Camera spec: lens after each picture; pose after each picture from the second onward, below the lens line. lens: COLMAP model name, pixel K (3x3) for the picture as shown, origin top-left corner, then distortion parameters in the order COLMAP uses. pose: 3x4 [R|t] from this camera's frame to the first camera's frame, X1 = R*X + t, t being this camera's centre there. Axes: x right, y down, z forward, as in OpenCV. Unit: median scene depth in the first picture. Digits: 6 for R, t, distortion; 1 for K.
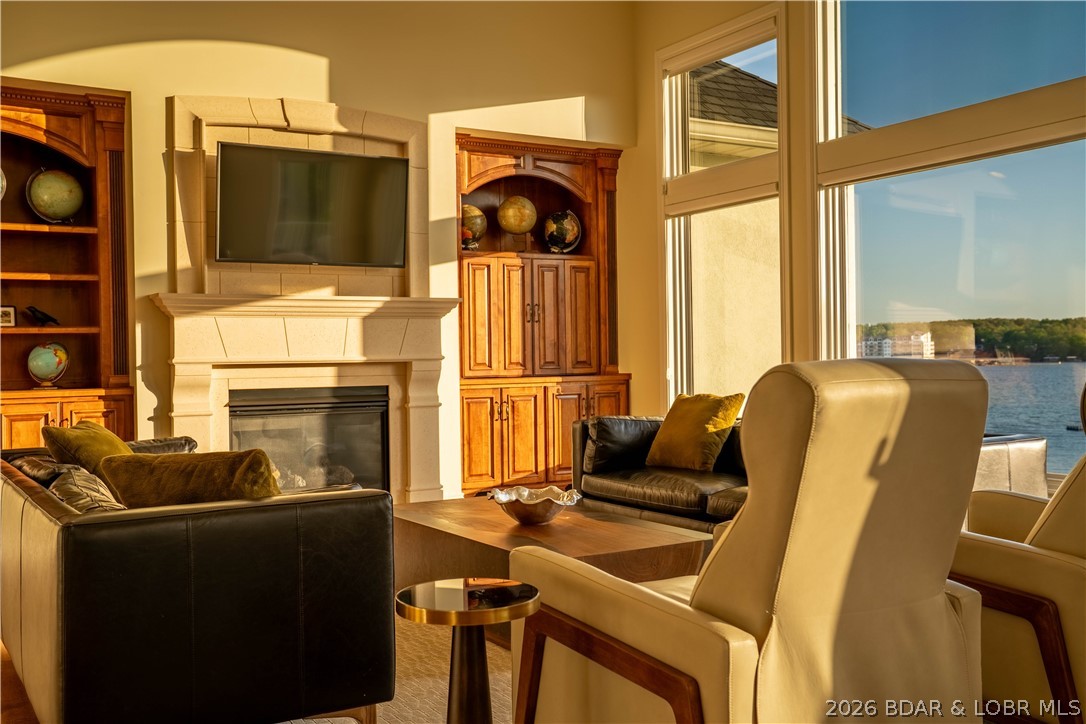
lens RADIAL K [[1046.1, 0, 543.0], [0, 1046.1, 362.0], [0, 0, 1]] dist [-0.018797, 0.101356]
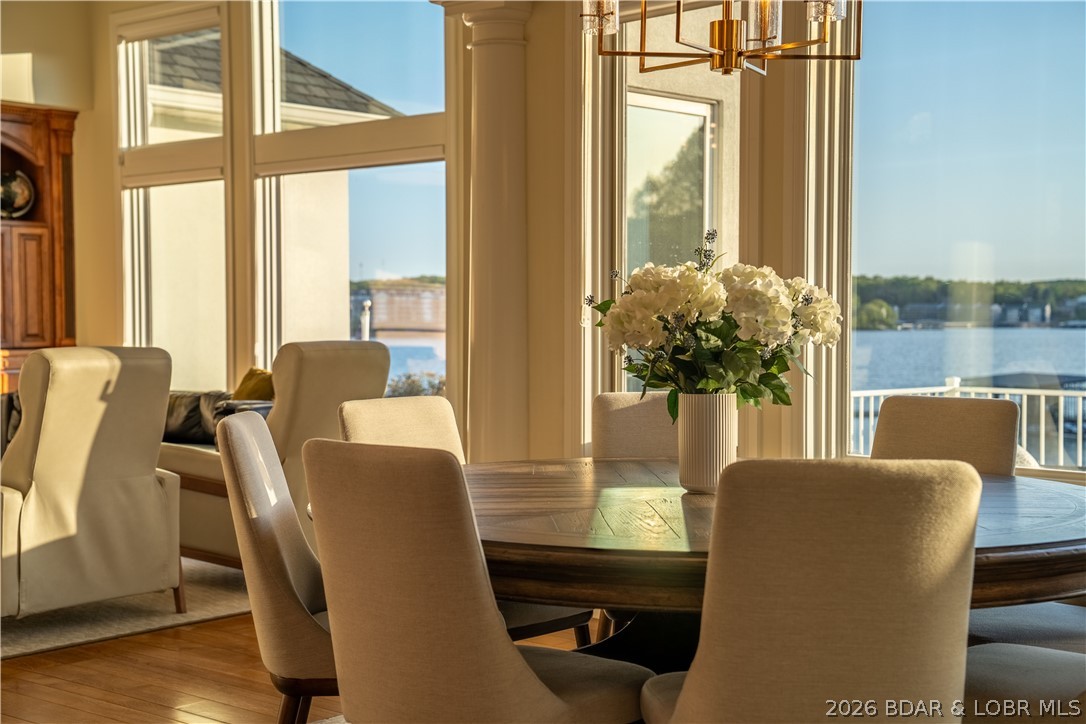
lens RADIAL K [[1513.0, 0, 543.0], [0, 1513.0, 362.0], [0, 0, 1]] dist [0.192187, 0.056613]
pose [[0.955918, 0.004386, 0.293601, 0.068230], [-0.011373, 0.999691, 0.022094, -0.011698], [-0.293413, -0.024459, 0.955673, -0.479017]]
